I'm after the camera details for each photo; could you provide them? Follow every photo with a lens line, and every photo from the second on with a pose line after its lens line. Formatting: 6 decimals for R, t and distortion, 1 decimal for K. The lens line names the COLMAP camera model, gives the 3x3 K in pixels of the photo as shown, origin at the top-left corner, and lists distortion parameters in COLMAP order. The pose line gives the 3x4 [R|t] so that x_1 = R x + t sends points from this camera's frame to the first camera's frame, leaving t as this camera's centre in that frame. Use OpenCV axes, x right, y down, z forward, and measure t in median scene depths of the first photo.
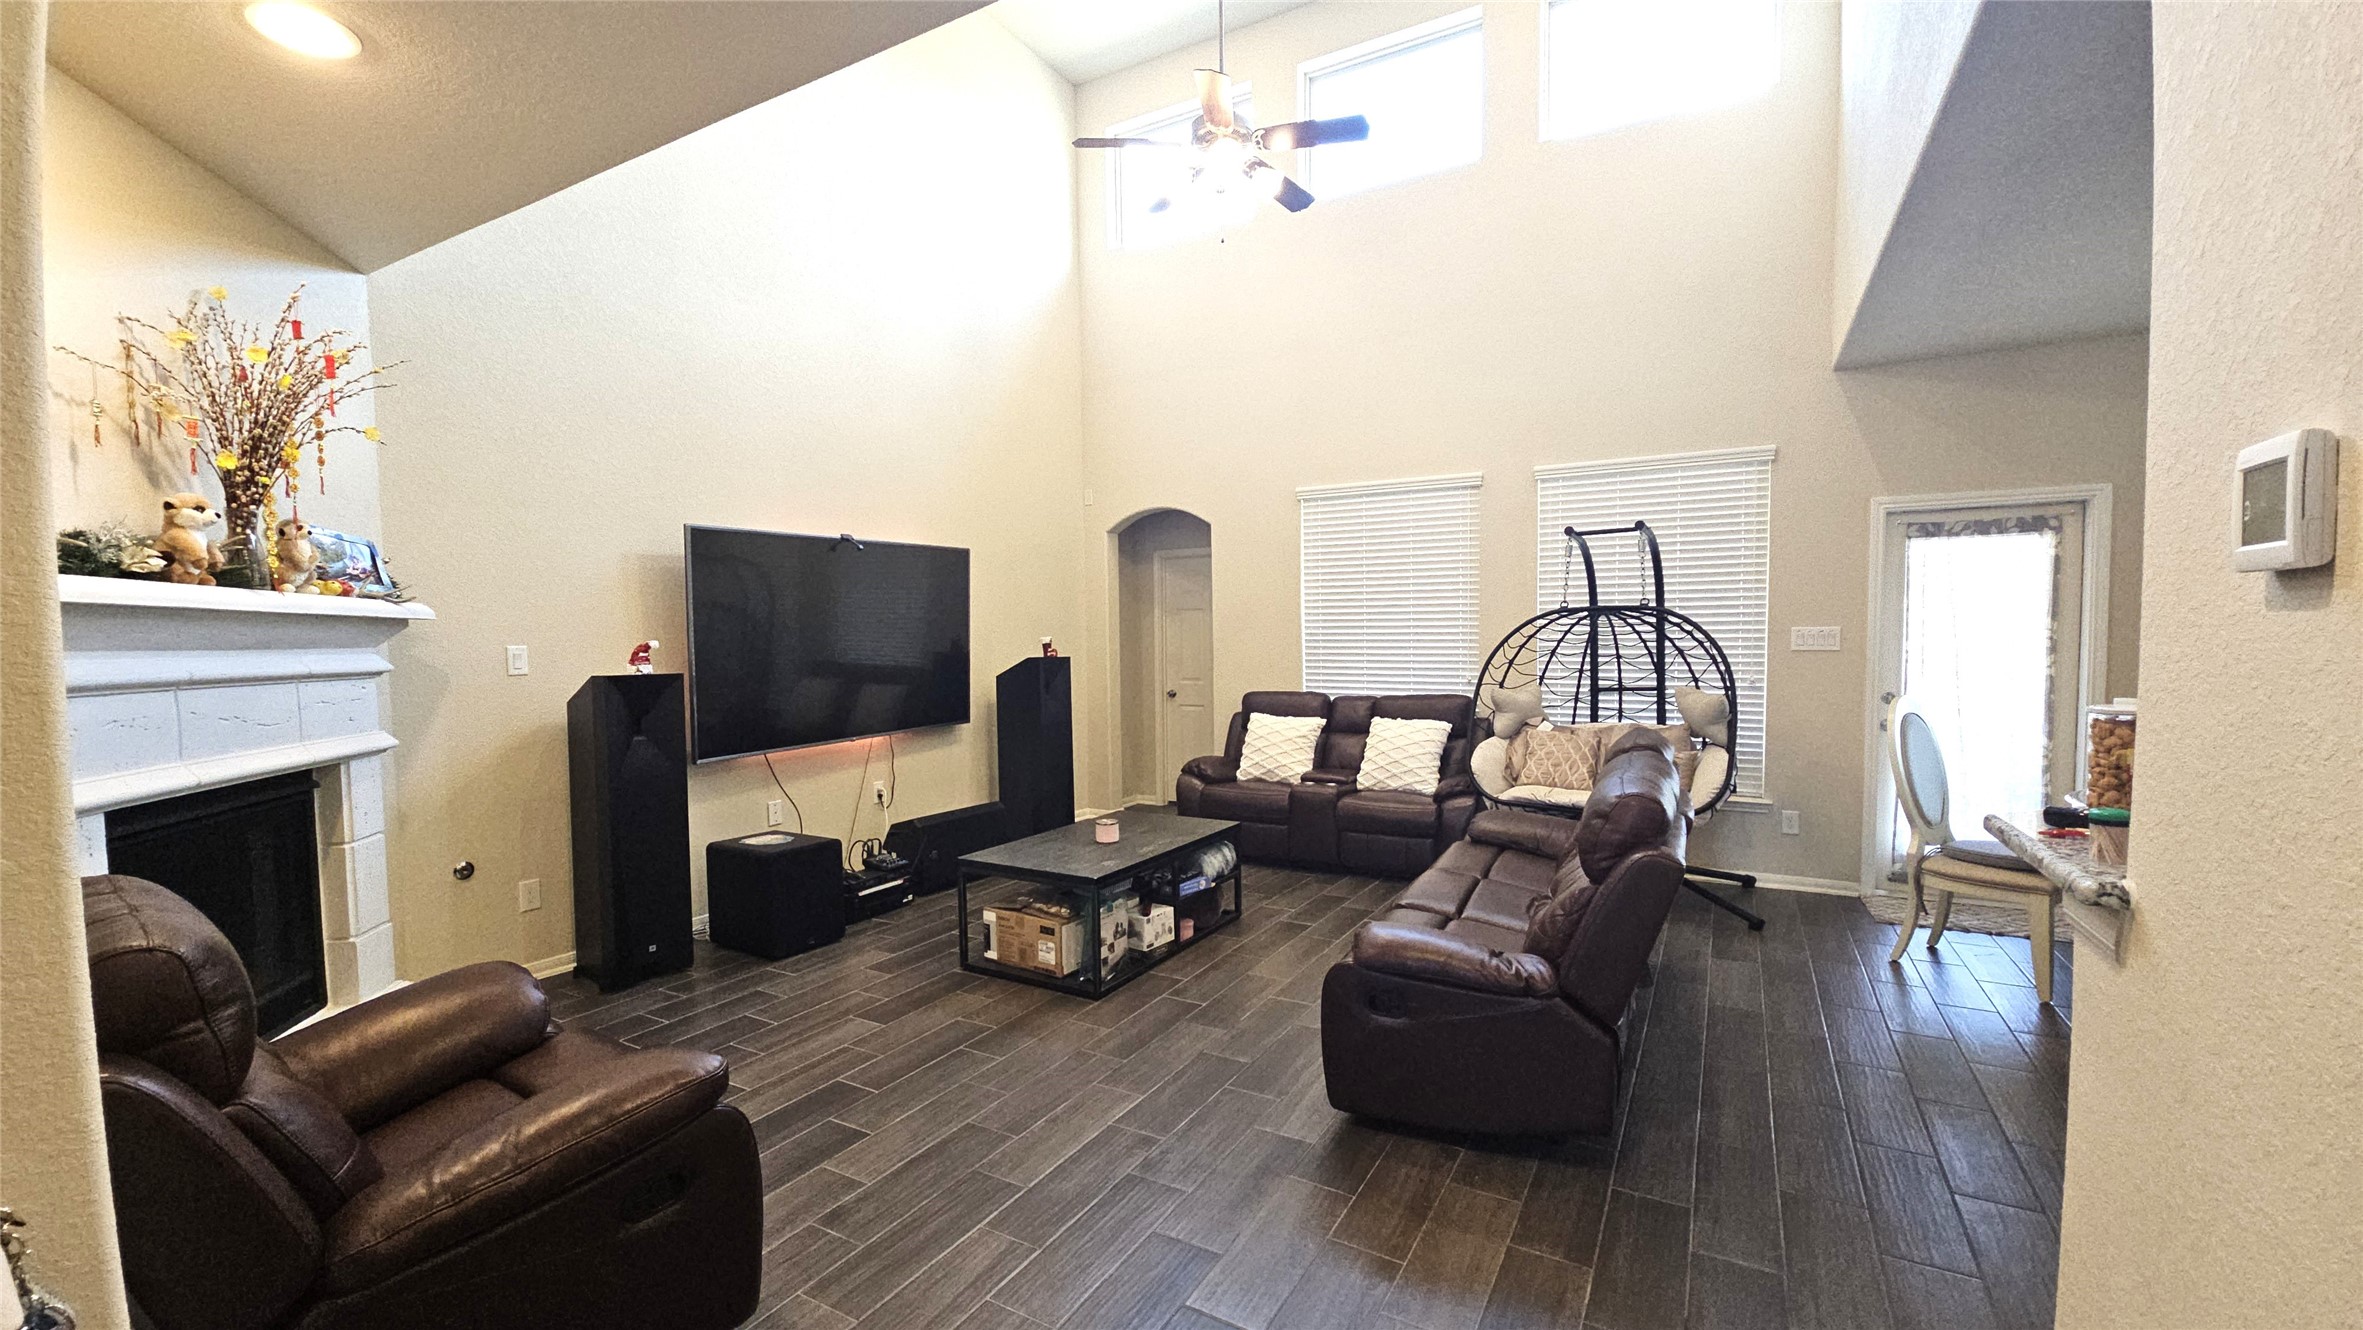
lens RADIAL K [[965.3, 0, 1173.2], [0, 965.3, 682.0], [0, 0, 1]] dist [0.000561, 0.000084]
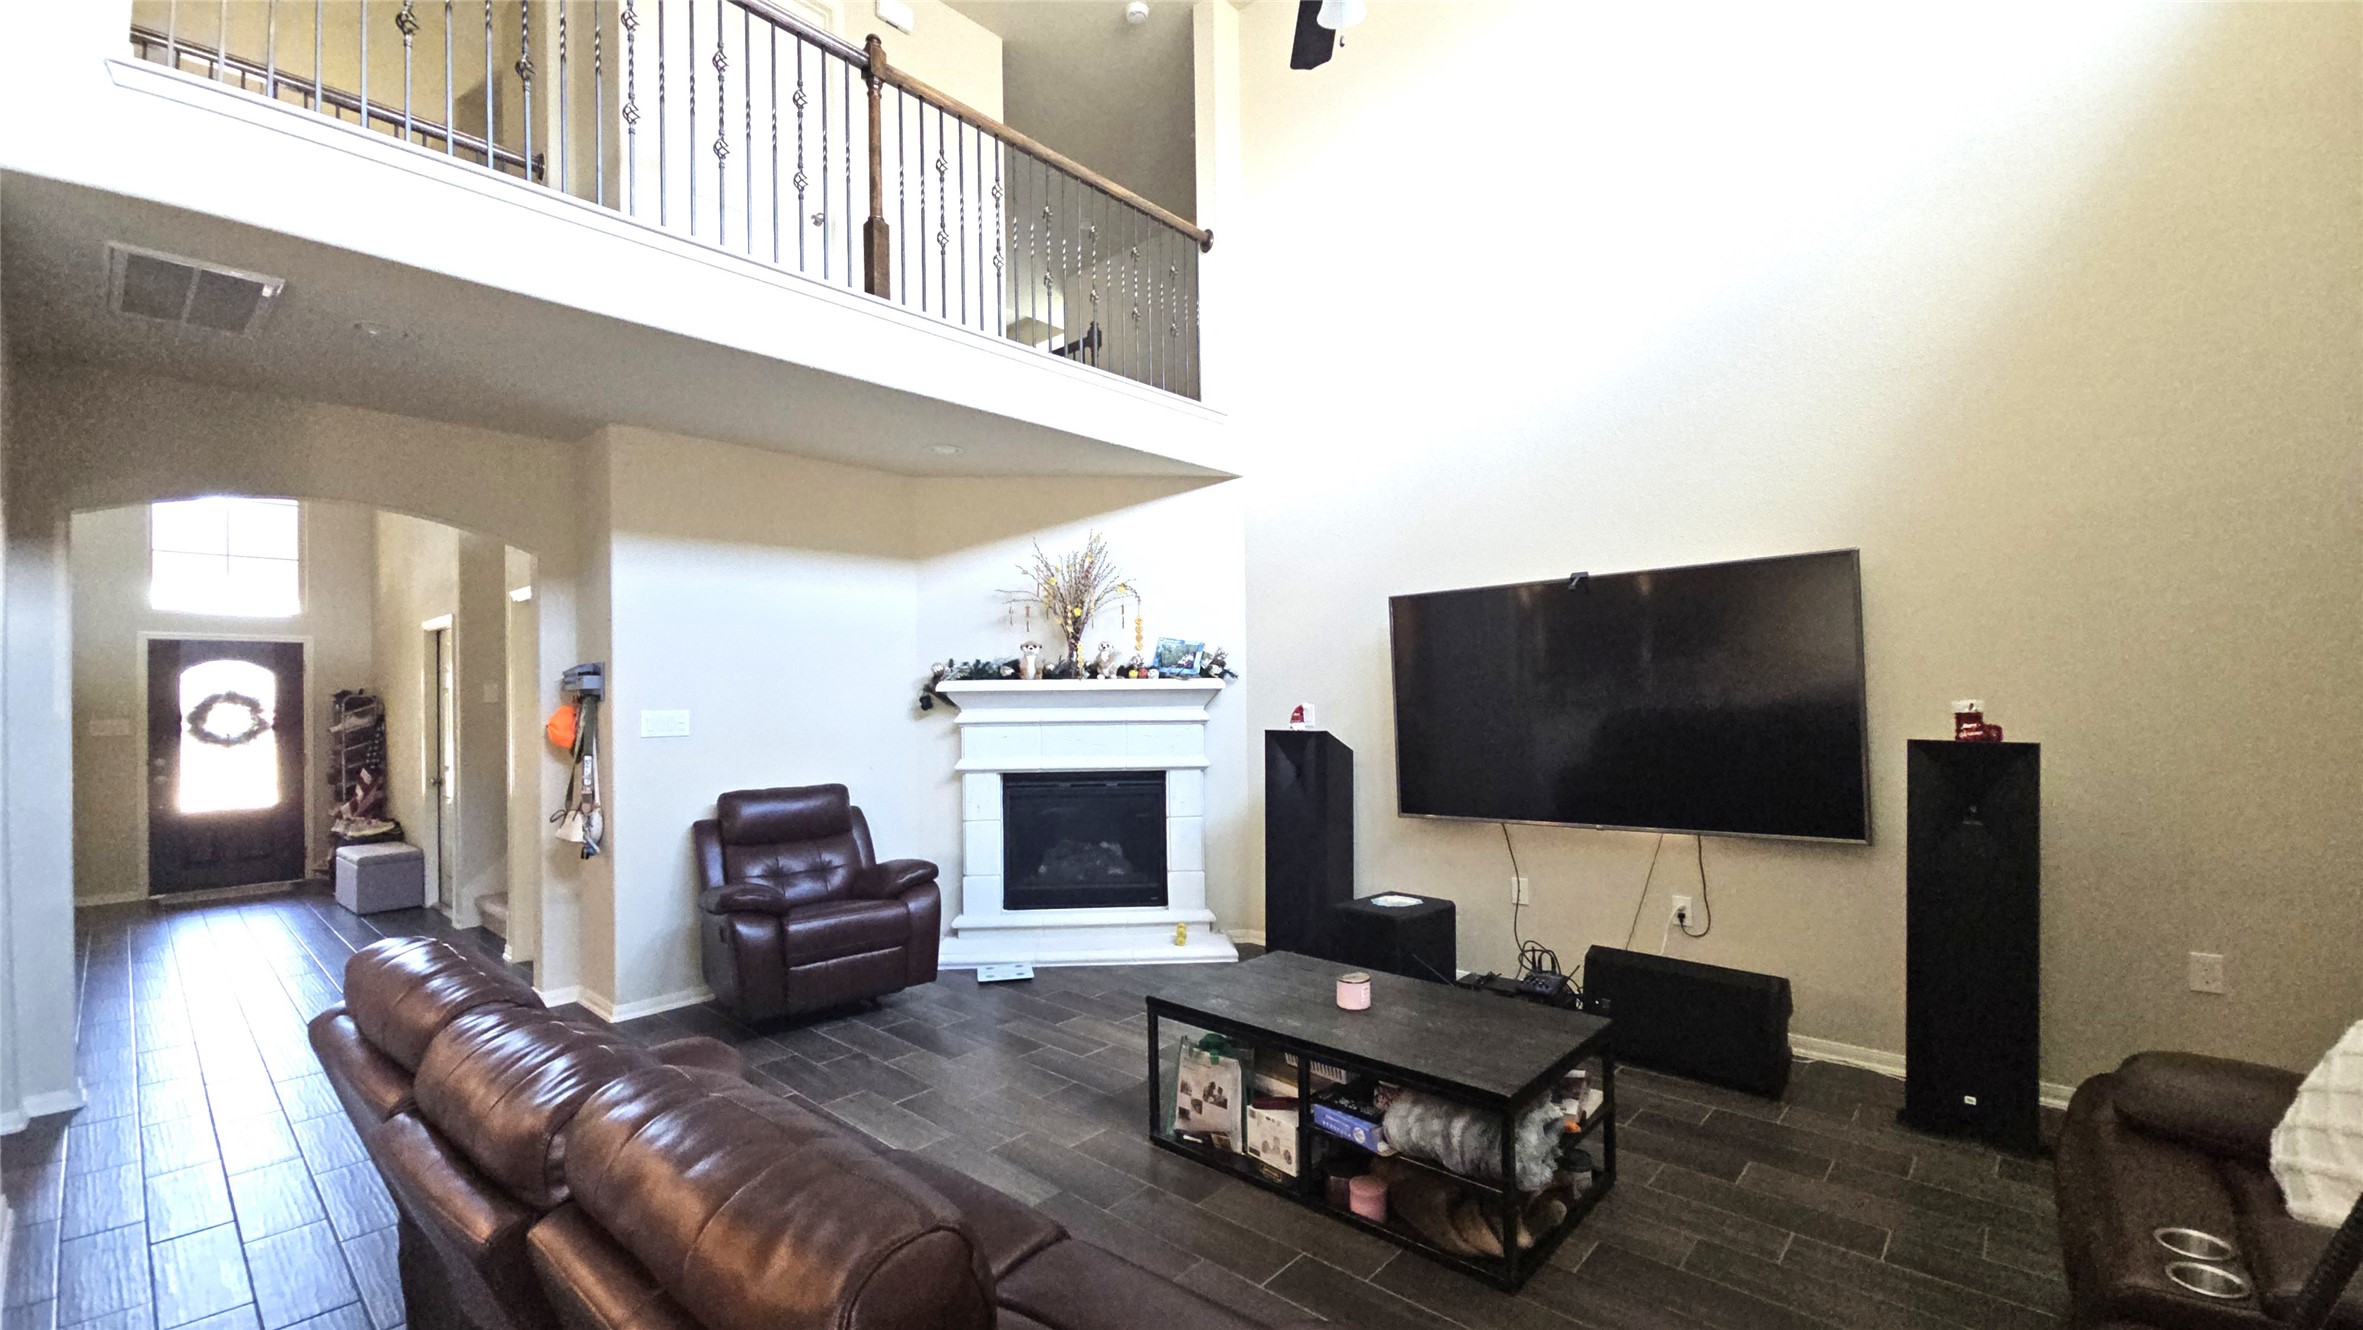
lens RADIAL K [[965.3, 0, 1173.2], [0, 965.3, 682.0], [0, 0, 1]] dist [0.000561, 0.000084]
pose [[-0.217068, -0.005294, -0.976142, 0.613060], [-0.032498, 0.999470, 0.001806, -0.059835], [0.975615, 0.032115, -0.217125, 0.988183]]
